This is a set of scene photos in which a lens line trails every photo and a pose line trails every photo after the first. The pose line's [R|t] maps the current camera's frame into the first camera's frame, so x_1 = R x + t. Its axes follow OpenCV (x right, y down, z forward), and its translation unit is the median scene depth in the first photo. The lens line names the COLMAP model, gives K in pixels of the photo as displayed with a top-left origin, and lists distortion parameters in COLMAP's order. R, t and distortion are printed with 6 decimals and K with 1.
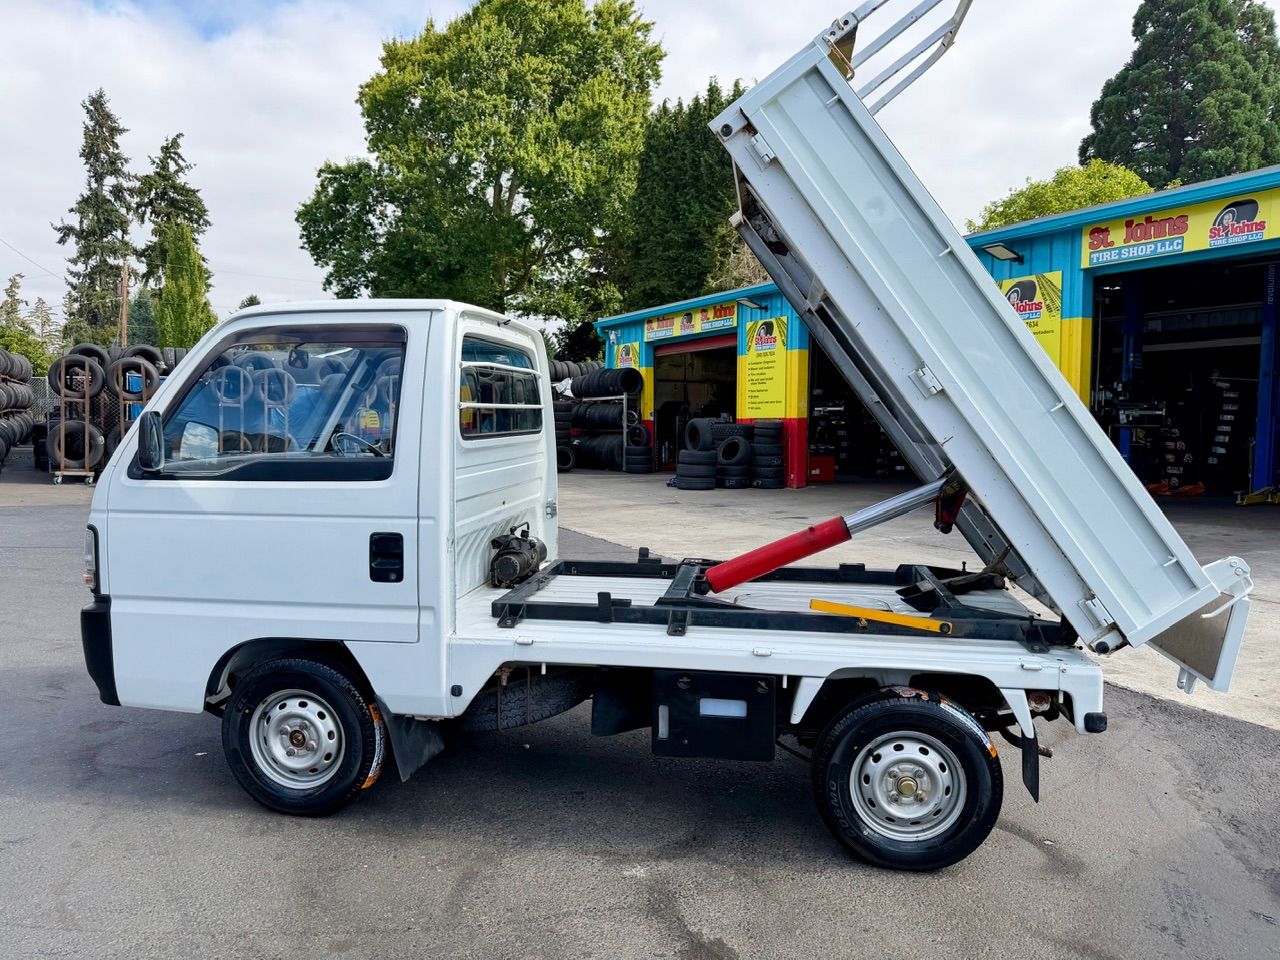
lens RADIAL K [[907.8, 0, 642.6], [0, 907.8, 484.0], [0, 0, 1]] dist [0.002327, -0.005586]
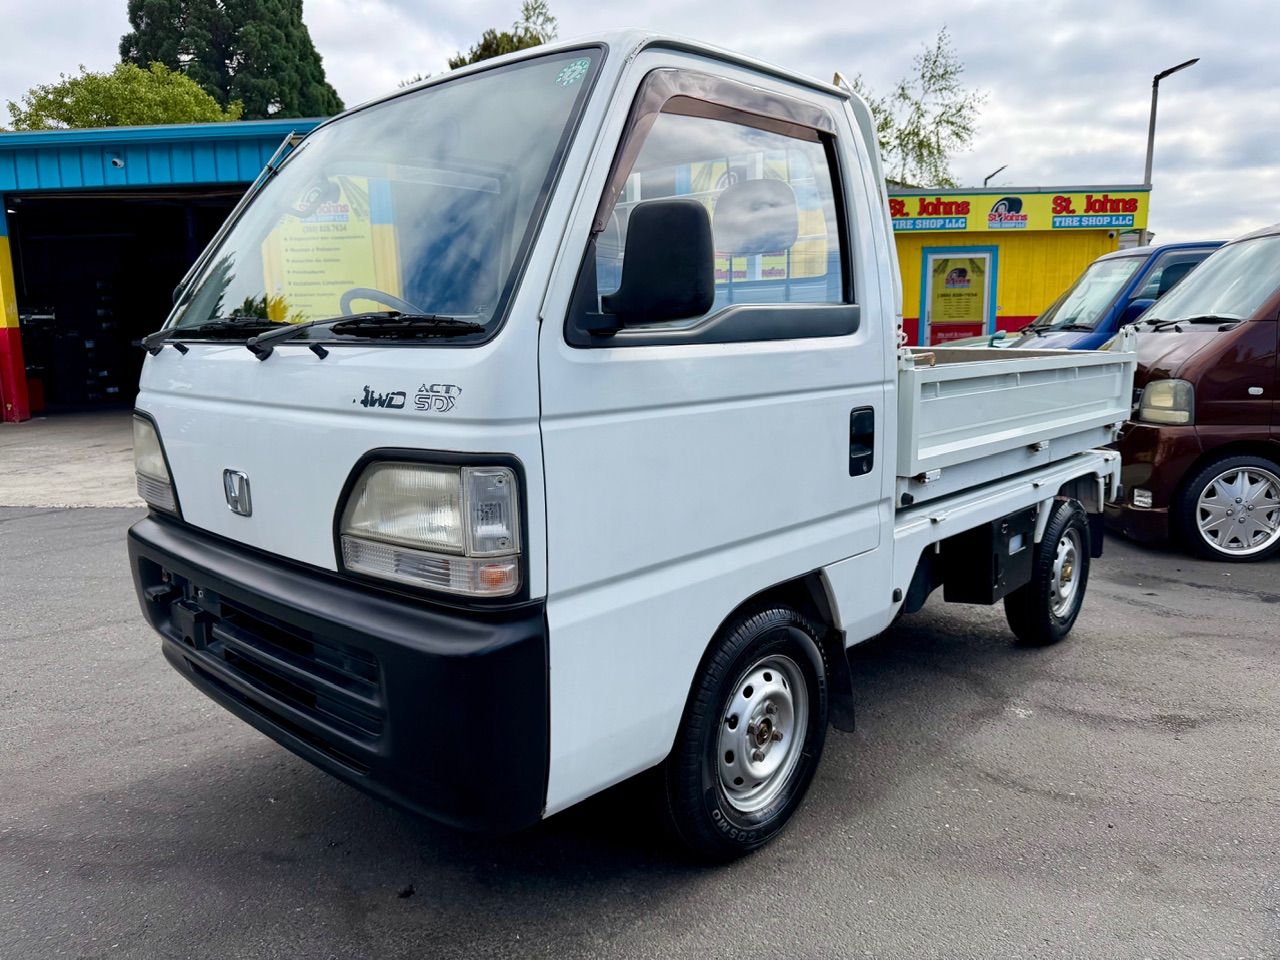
lens RADIAL K [[907.8, 0, 642.6], [0, 907.8, 484.0], [0, 0, 1]] dist [0.002327, -0.005586]
pose [[0.563829, -0.143480, 0.813333, -0.262158], [0.074776, 0.989618, 0.122741, 0.003763], [-0.822499, -0.008387, 0.568704, 0.194842]]
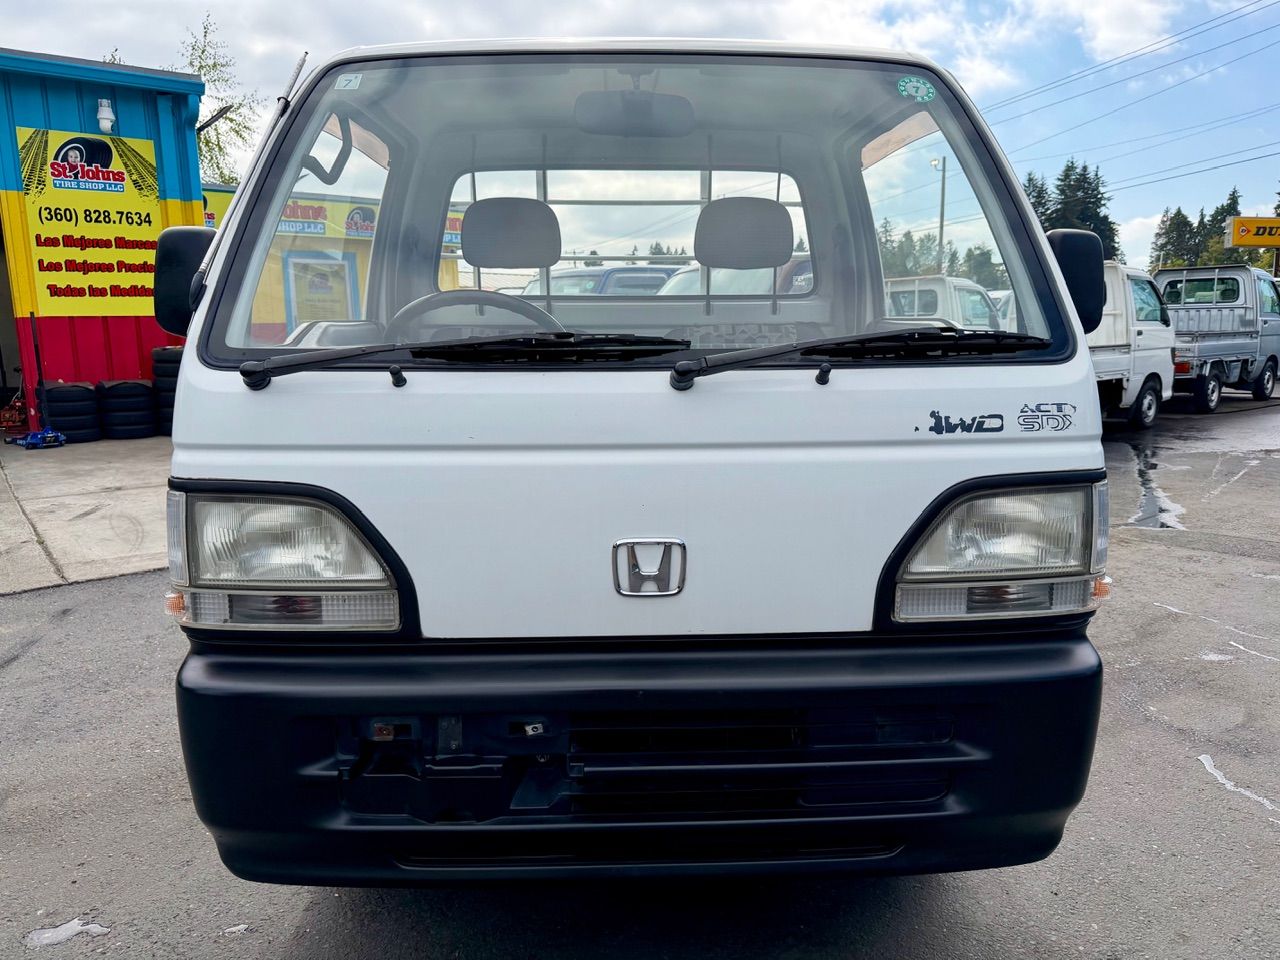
lens RADIAL K [[902.7, 0, 639.6], [0, 902.7, 500.9], [0, 0, 1]] dist [0.006246, -0.010662]
pose [[-0.164352, -0.183915, 0.969105, -0.287079], [0.086148, 0.976034, 0.199840, -0.013063], [-0.982633, 0.116331, -0.144569, 0.363130]]
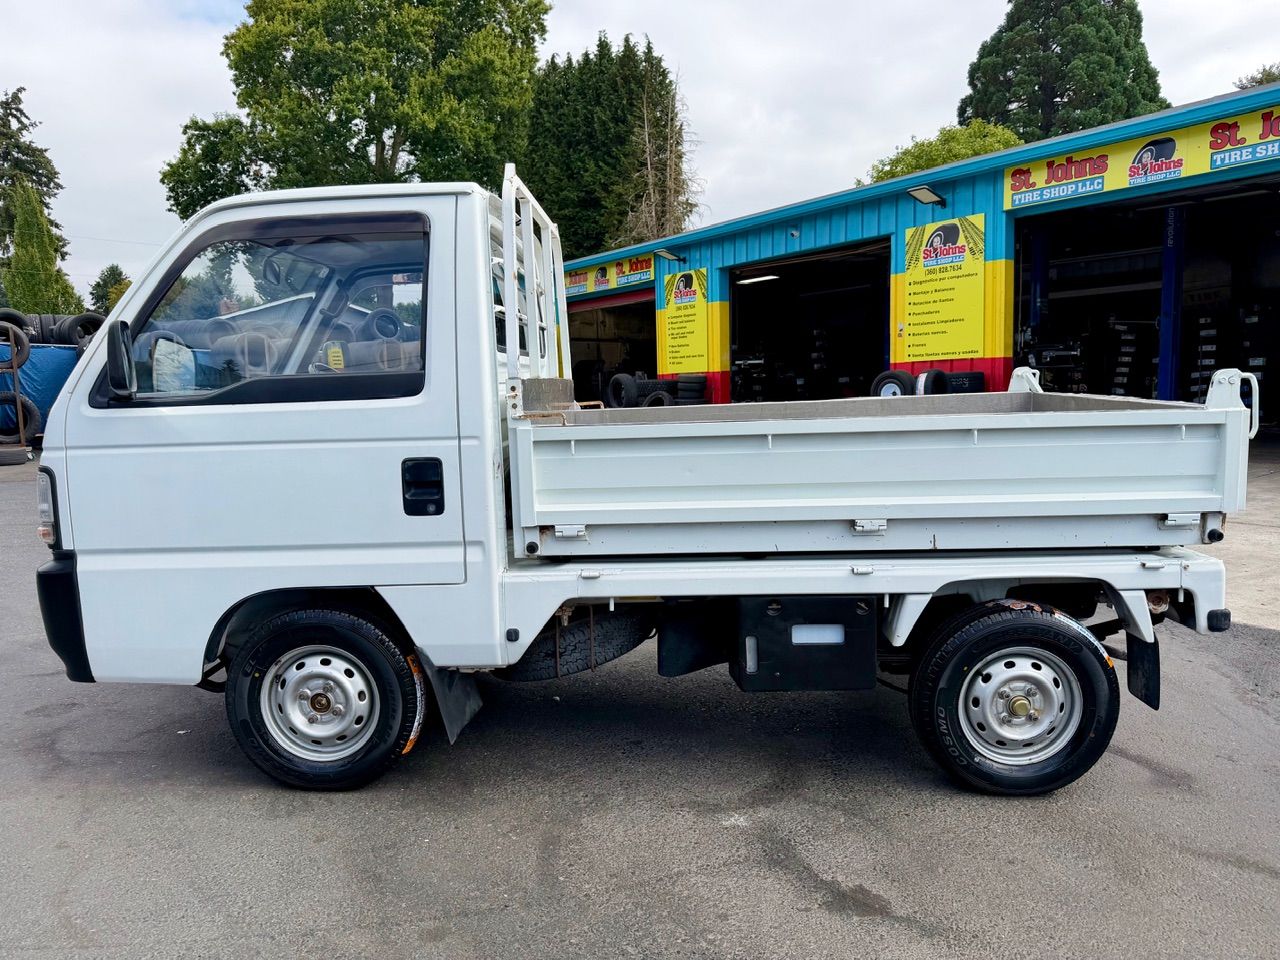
lens RADIAL K [[907.8, 0, 642.6], [0, 907.8, 484.0], [0, 0, 1]] dist [0.002327, -0.005586]
pose [[0.992838, -0.040280, 0.112473, -0.046405], [0.036131, 0.998598, 0.038684, 0.014580], [-0.113874, -0.034343, 0.992901, 0.034016]]
